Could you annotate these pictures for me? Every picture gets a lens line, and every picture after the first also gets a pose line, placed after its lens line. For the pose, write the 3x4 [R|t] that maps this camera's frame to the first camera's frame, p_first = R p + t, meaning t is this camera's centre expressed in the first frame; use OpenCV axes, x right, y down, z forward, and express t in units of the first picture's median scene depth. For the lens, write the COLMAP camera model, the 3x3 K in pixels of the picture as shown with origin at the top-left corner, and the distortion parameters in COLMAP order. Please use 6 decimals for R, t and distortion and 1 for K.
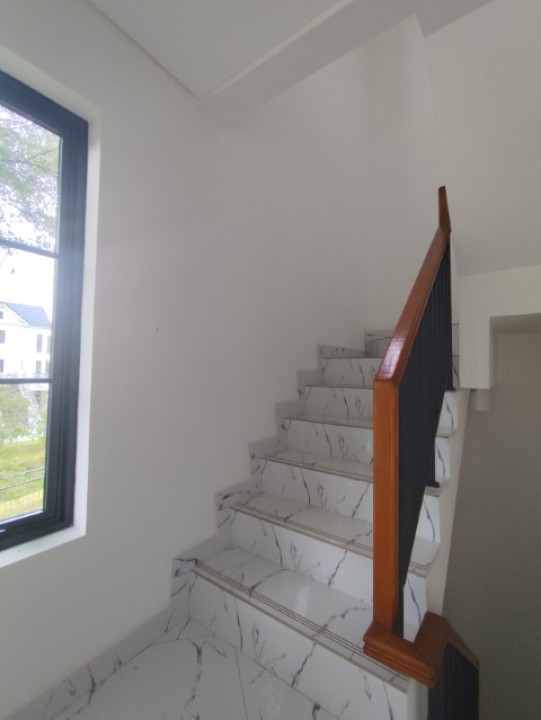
lens RADIAL K [[329.1, 0, 266.1], [0, 329.1, 360.2], [0, 0, 1]] dist [-0.001846, -0.001172]
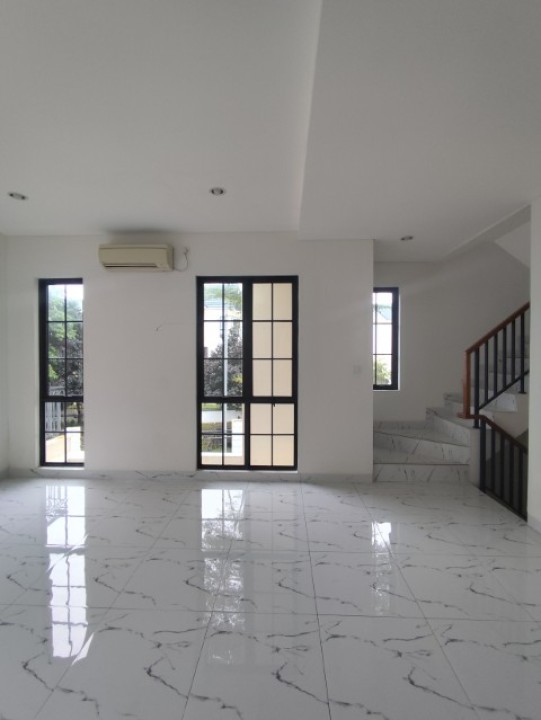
lens RADIAL K [[331.2, 0, 271.4], [0, 331.2, 357.9], [0, 0, 1]] dist [-0.000305, -0.000228]
pose [[0.566230, -0.009959, -0.824187, 1.328766], [0.043833, 0.998876, 0.018044, -0.031290], [0.823081, -0.046343, 0.566030, -1.802816]]
